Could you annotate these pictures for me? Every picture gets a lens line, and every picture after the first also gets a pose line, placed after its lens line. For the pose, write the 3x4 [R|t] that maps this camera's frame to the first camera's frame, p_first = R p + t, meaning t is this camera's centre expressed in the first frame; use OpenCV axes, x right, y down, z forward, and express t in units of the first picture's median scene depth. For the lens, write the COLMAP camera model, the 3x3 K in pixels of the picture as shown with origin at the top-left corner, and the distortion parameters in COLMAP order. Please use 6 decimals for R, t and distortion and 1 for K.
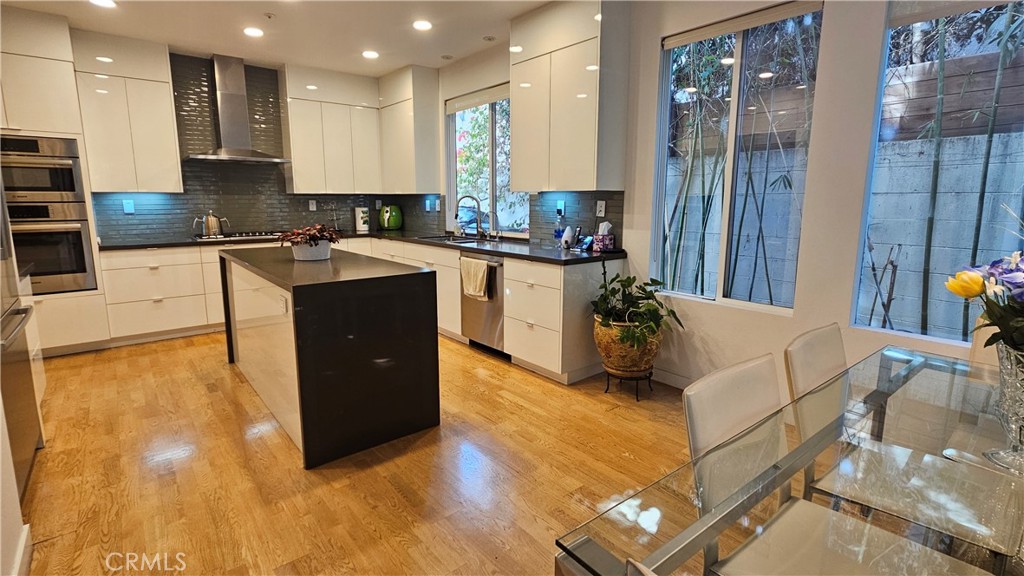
lens RADIAL K [[481.6, 0, 513.1], [0, 481.6, 280.3], [0, 0, 1]] dist [-0.001479, 0.000628]
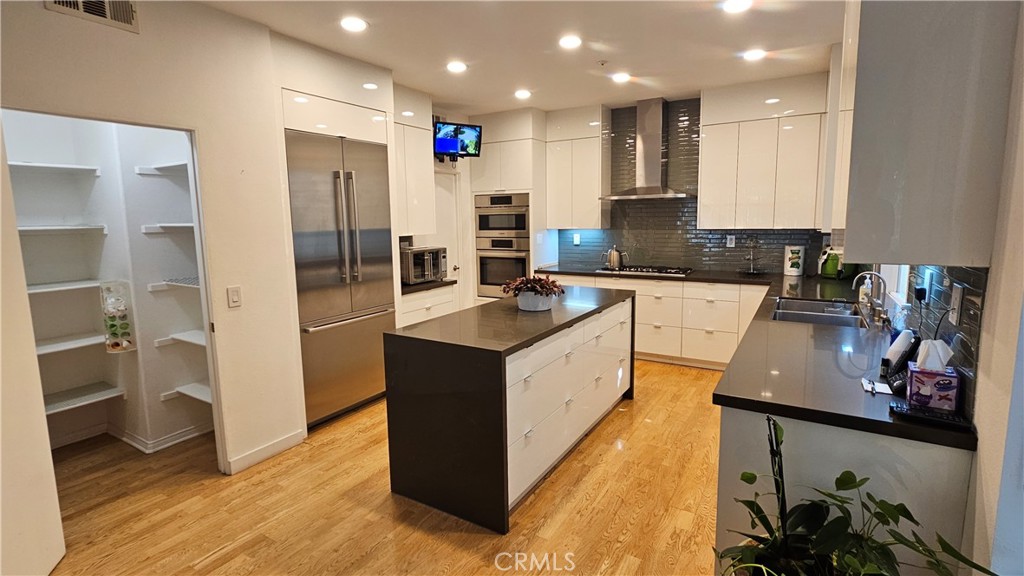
lens RADIAL K [[481.6, 0, 512.2], [0, 481.6, 284.4], [0, 0, 1]] dist [-0.001479, 0.000628]
pose [[0.324934, 0.114865, -0.938735, 0.339779], [-0.144656, 0.986953, 0.070694, -0.103076], [0.934608, 0.112823, 0.337311, 0.430944]]
